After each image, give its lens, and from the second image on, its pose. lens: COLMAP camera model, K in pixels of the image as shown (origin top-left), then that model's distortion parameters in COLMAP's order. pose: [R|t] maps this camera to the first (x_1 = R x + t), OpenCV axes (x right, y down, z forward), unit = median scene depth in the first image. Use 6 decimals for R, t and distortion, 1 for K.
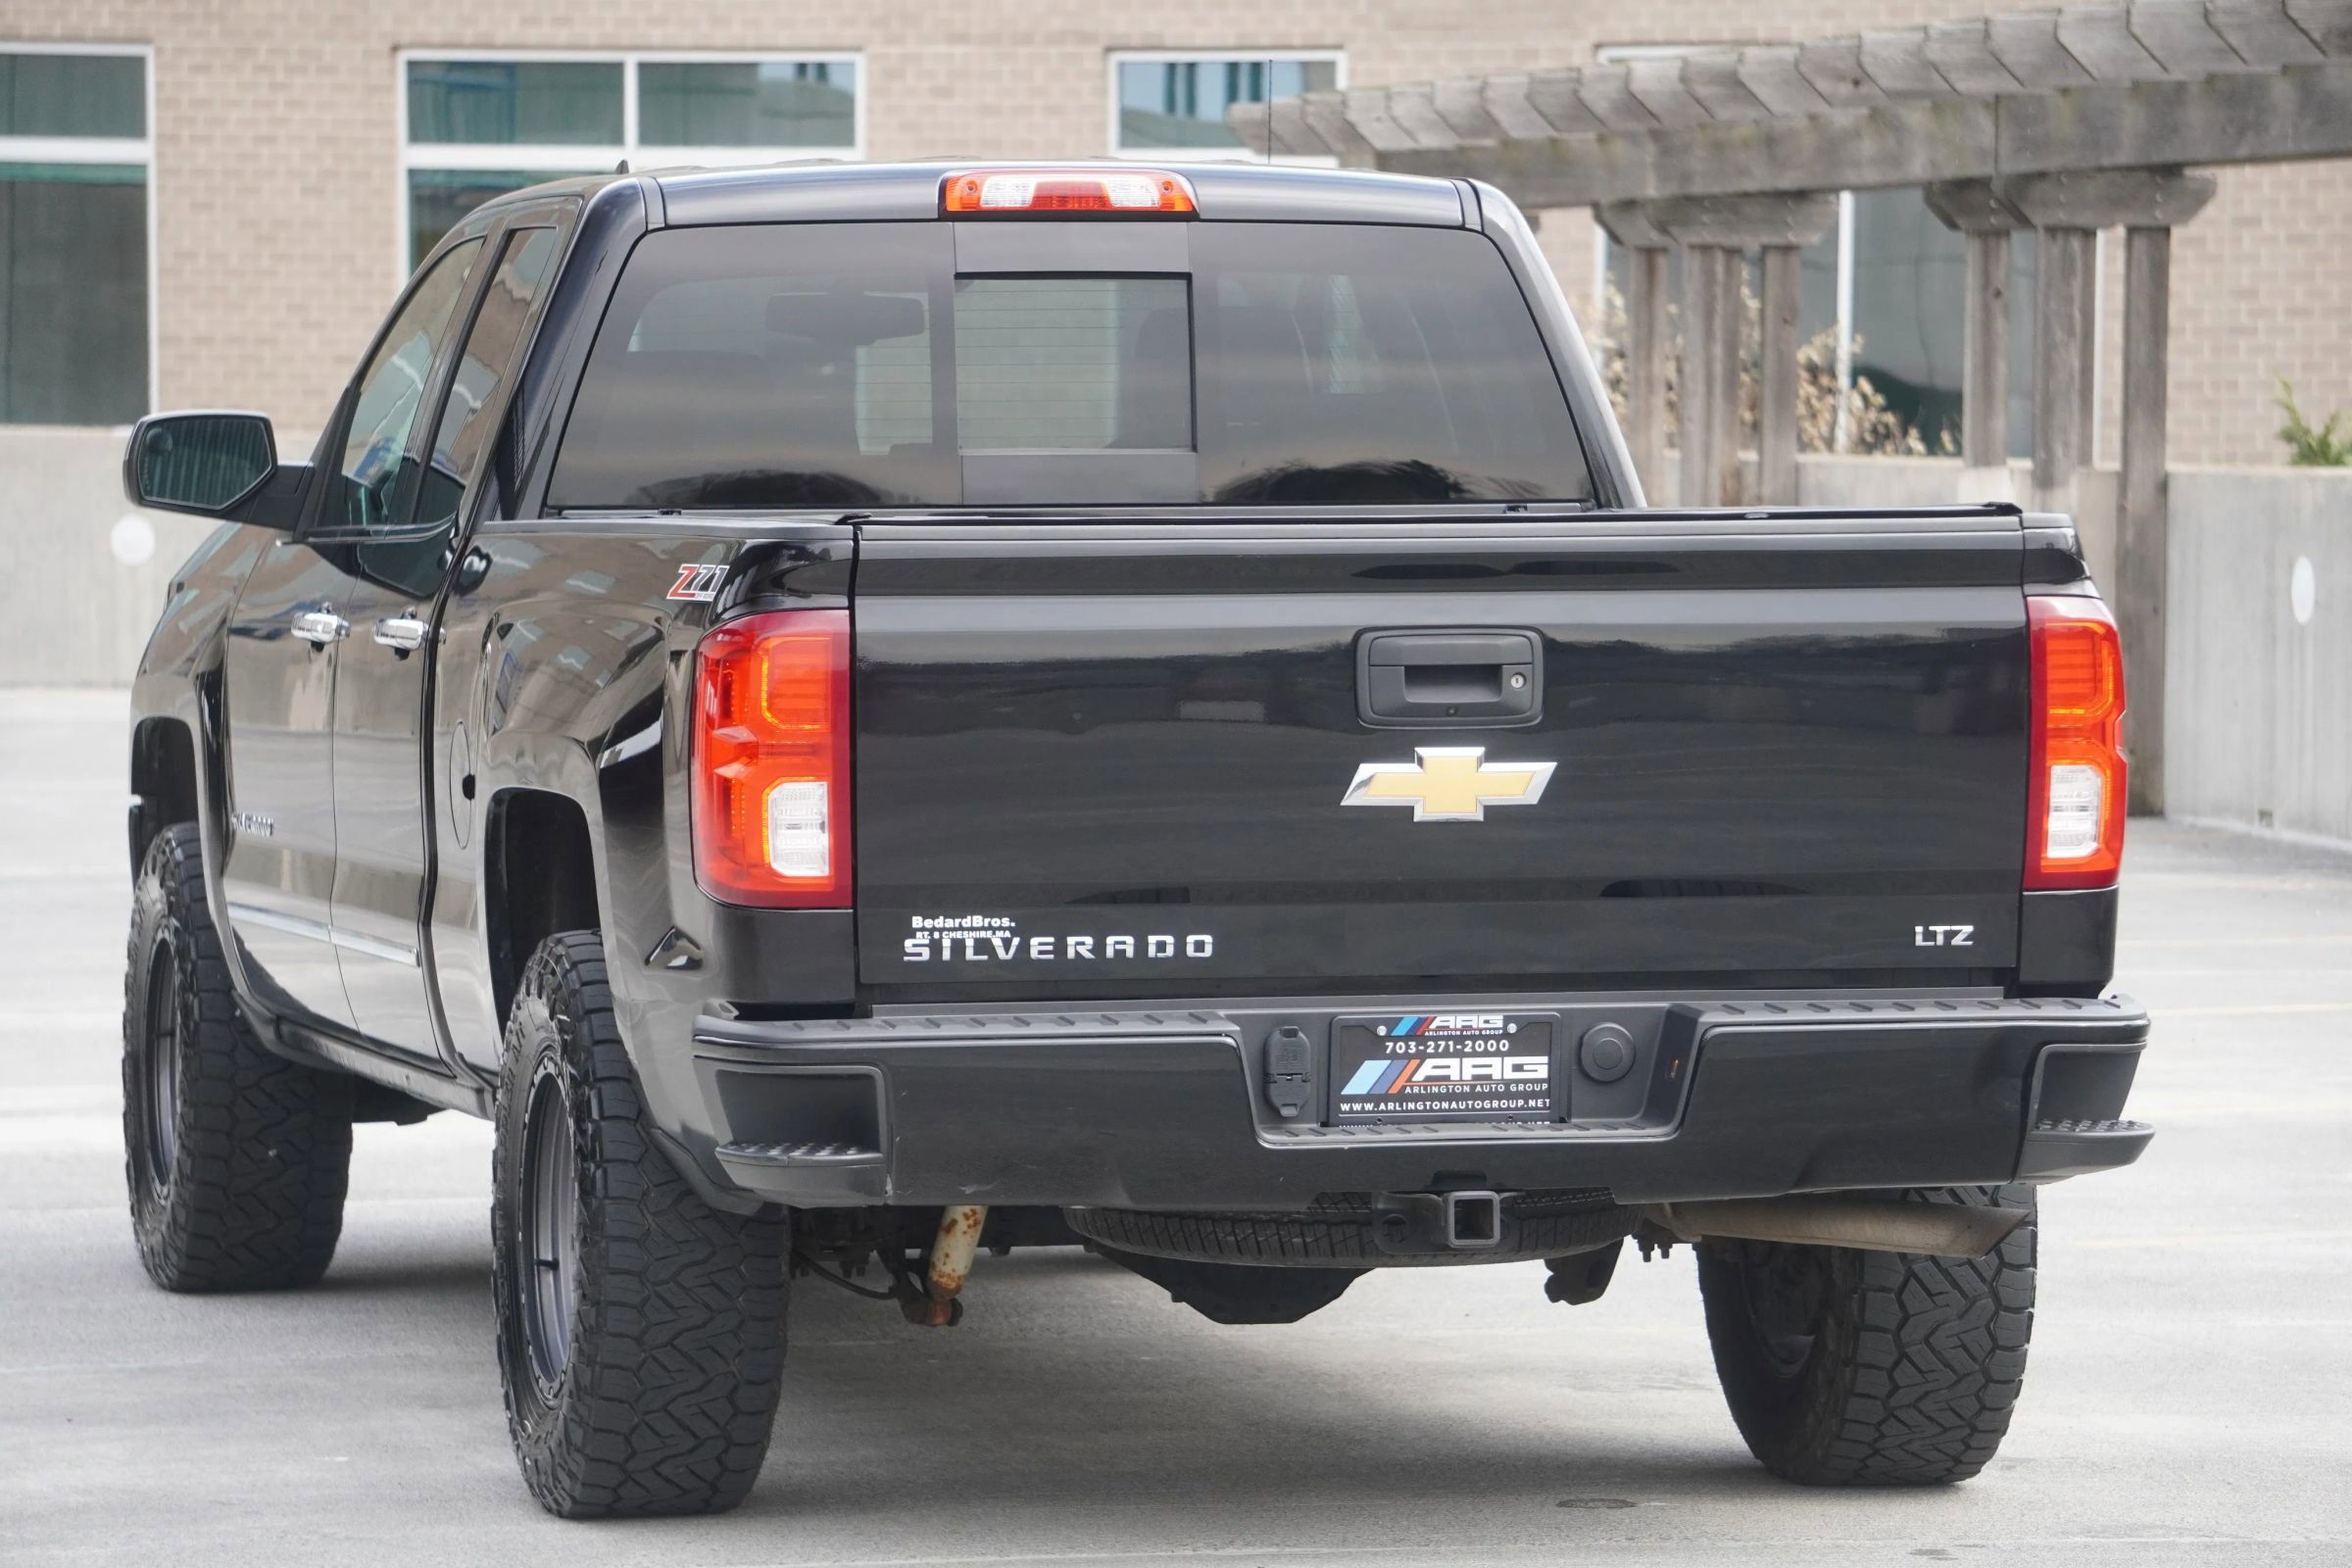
lens RADIAL K [[11217.8, 0, 1114.3], [0, 11217.8, 782.9], [0, 0, 1]] dist [1.784110, 10.954875]
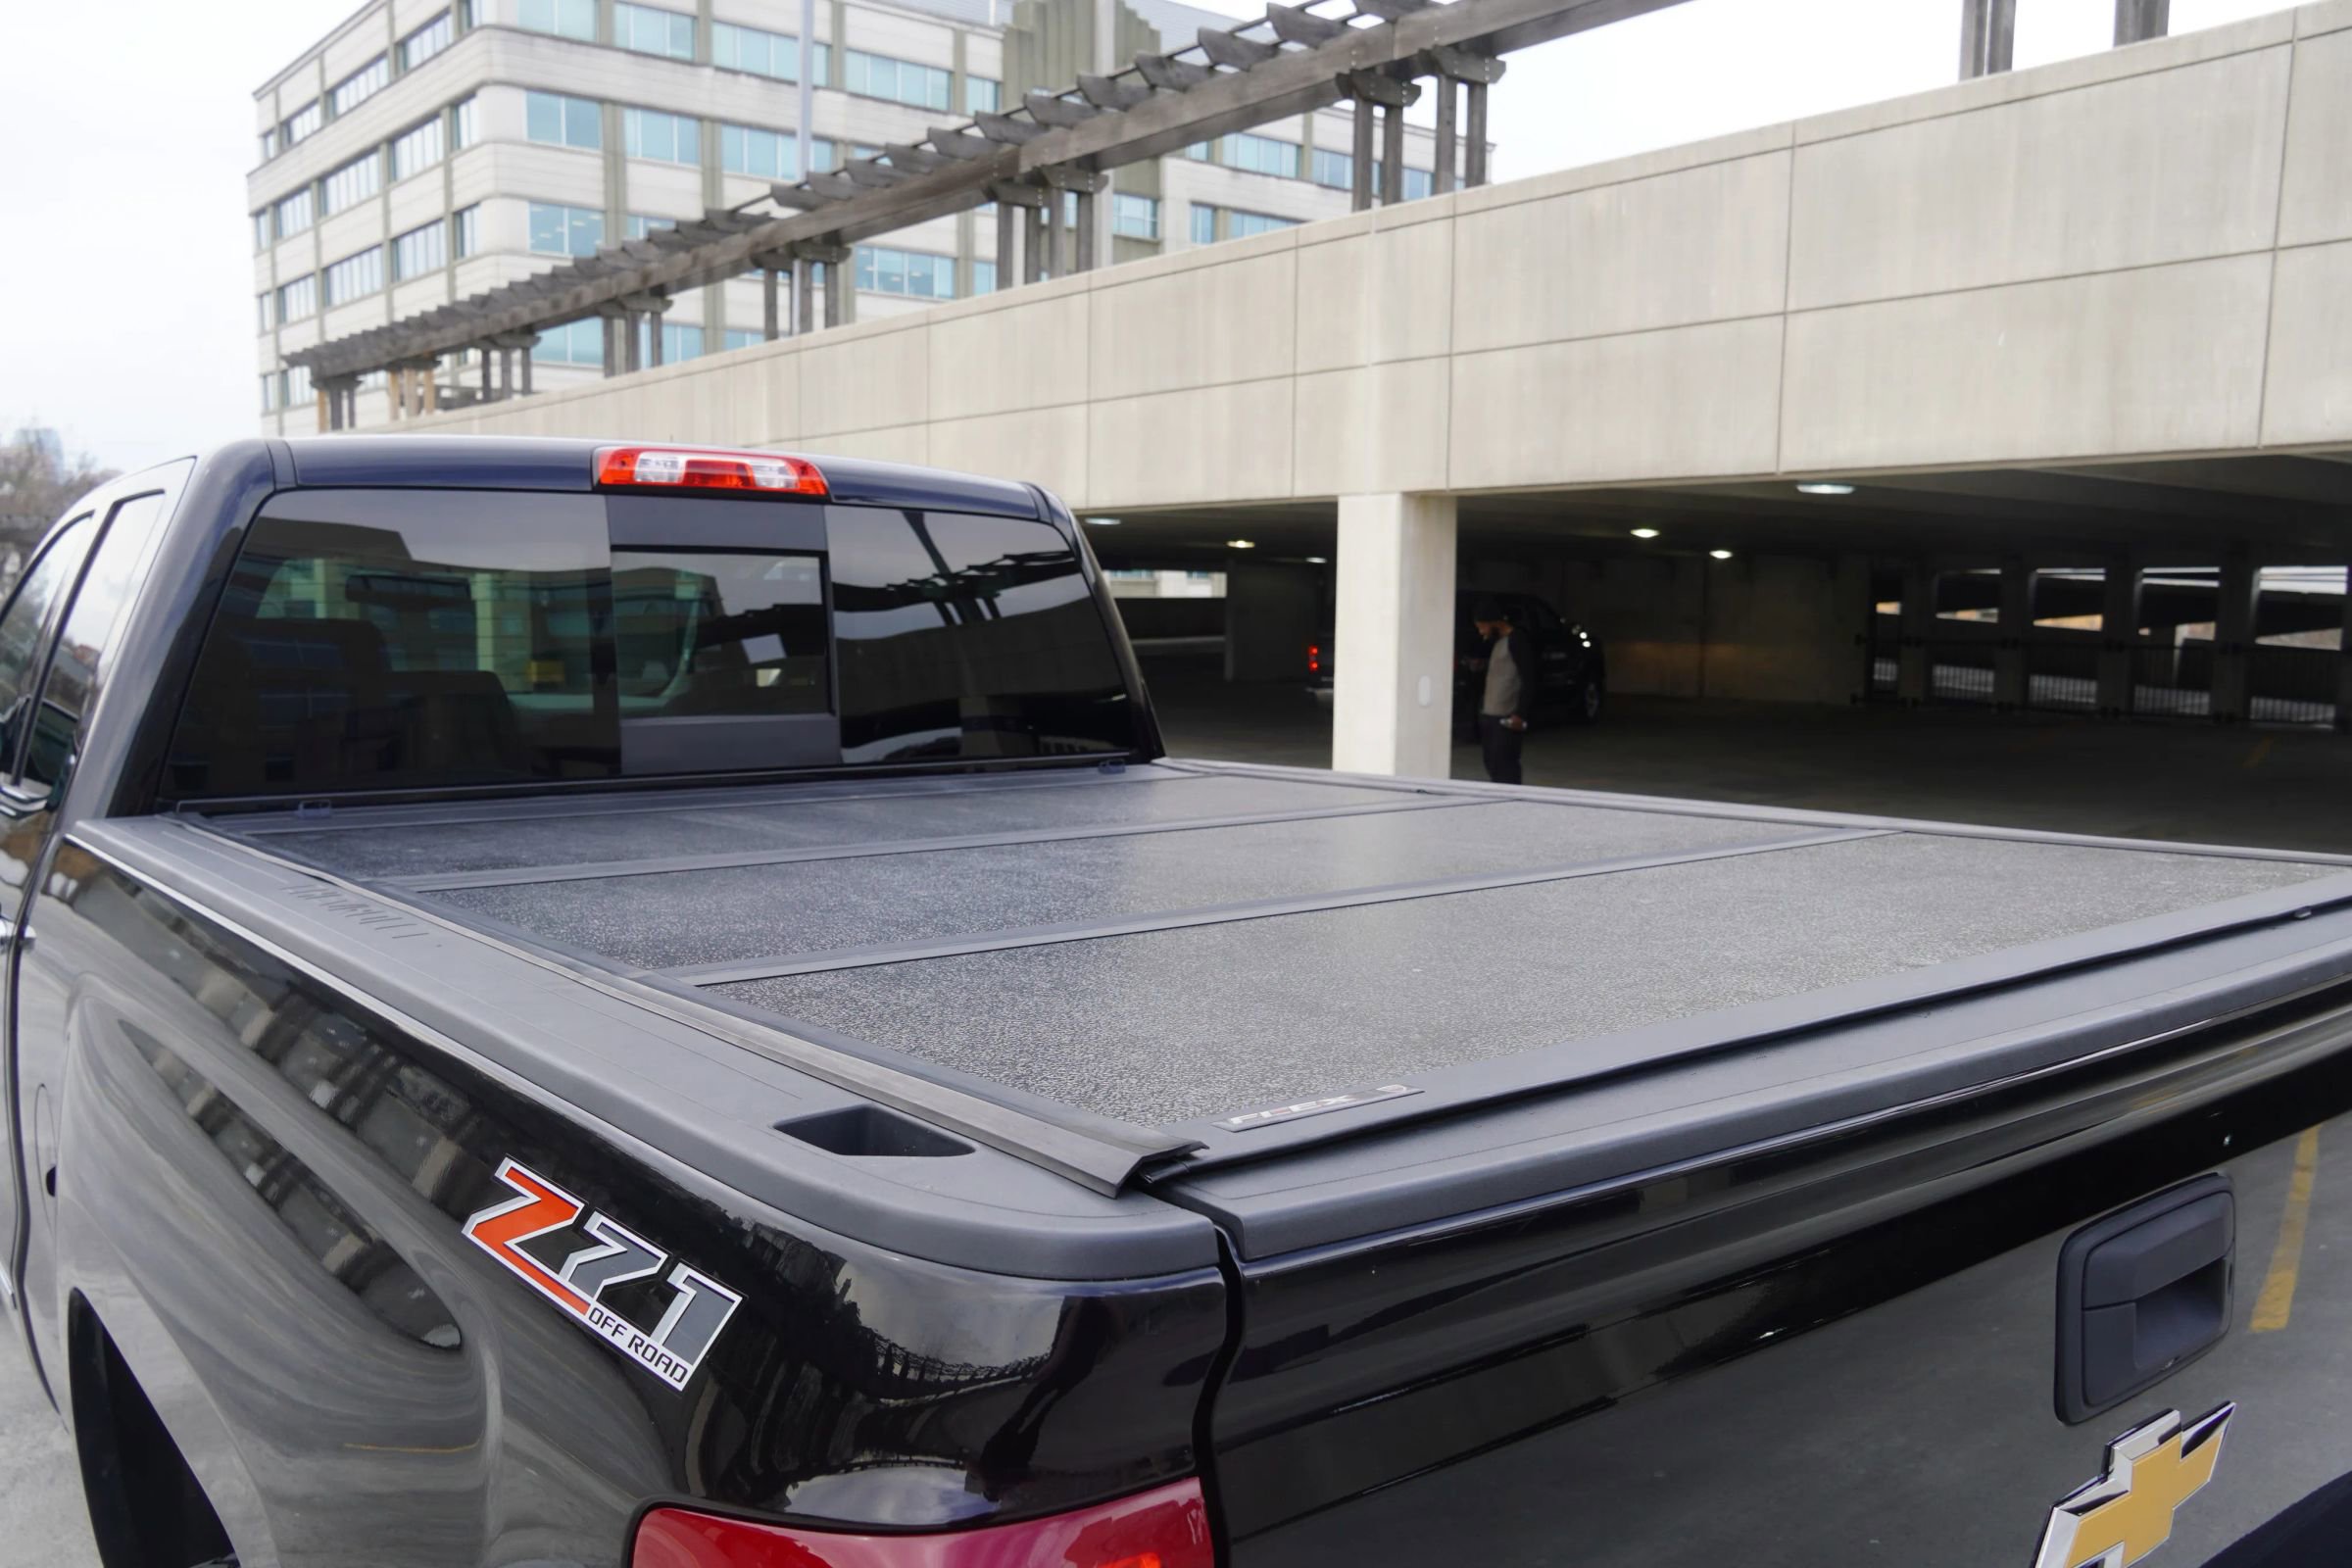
lens RADIAL K [[1880.8, 0, 1176.0], [0, 1880.8, 784.0], [0, 0, 1]] dist [0.007560, 0.007151]
pose [[0.906471, -0.028449, 0.421308, -0.043803], [0.005565, 0.998446, 0.055448, -0.036095], [-0.422230, -0.047917, 0.905221, 0.903436]]
